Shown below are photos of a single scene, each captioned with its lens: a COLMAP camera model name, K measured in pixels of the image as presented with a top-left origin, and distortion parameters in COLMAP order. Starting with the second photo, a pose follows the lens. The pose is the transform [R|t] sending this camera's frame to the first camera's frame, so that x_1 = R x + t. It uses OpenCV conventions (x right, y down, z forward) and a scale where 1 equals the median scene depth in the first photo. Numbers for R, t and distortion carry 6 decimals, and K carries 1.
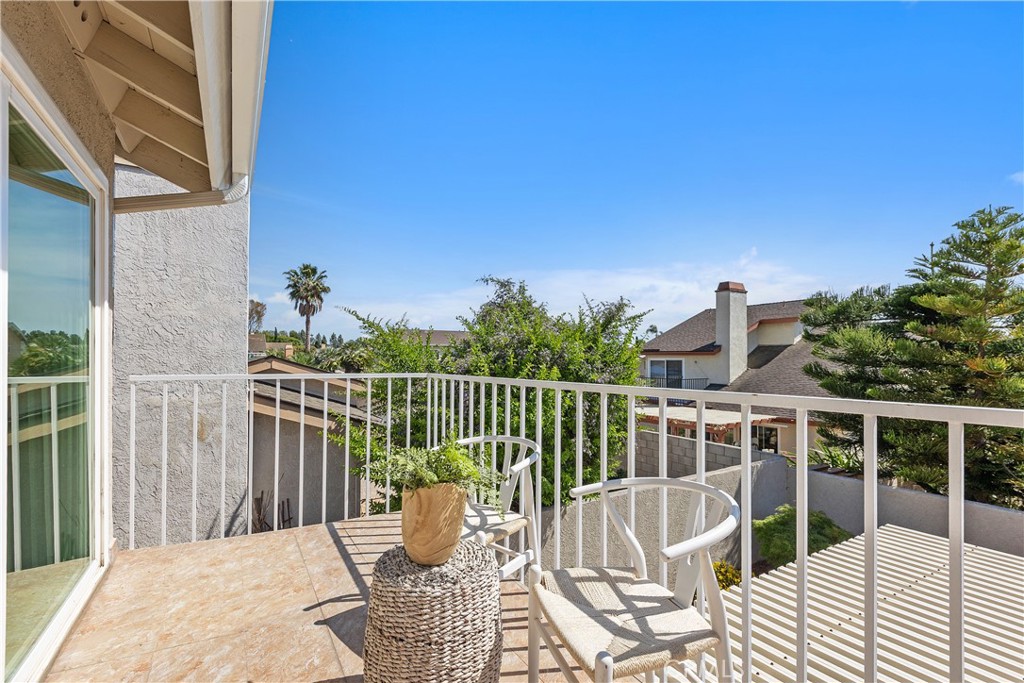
lens RADIAL K [[464.7, 0, 501.2], [0, 464.7, 347.3], [0, 0, 1]] dist [-0.000326, 0.001492]
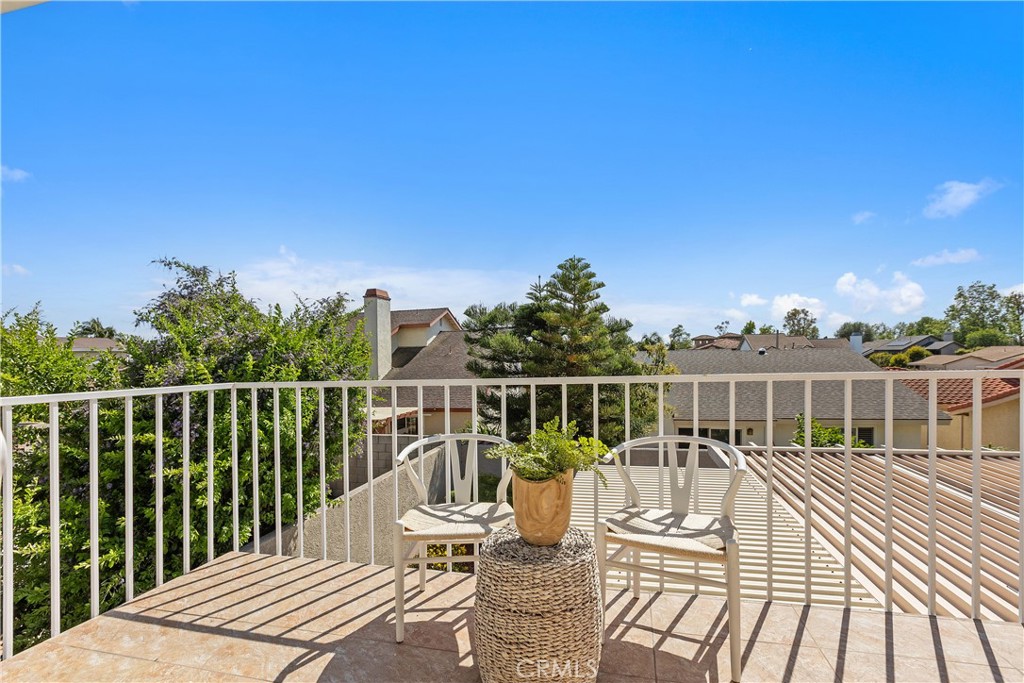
lens RADIAL K [[464.7, 0, 500.4], [0, 464.7, 357.3], [0, 0, 1]] dist [-0.000326, 0.001492]
pose [[0.714561, -0.019275, 0.699307, -0.189125], [0.007507, 0.999774, 0.019886, 0.000058], [-0.699533, -0.008960, 0.714544, 0.055582]]
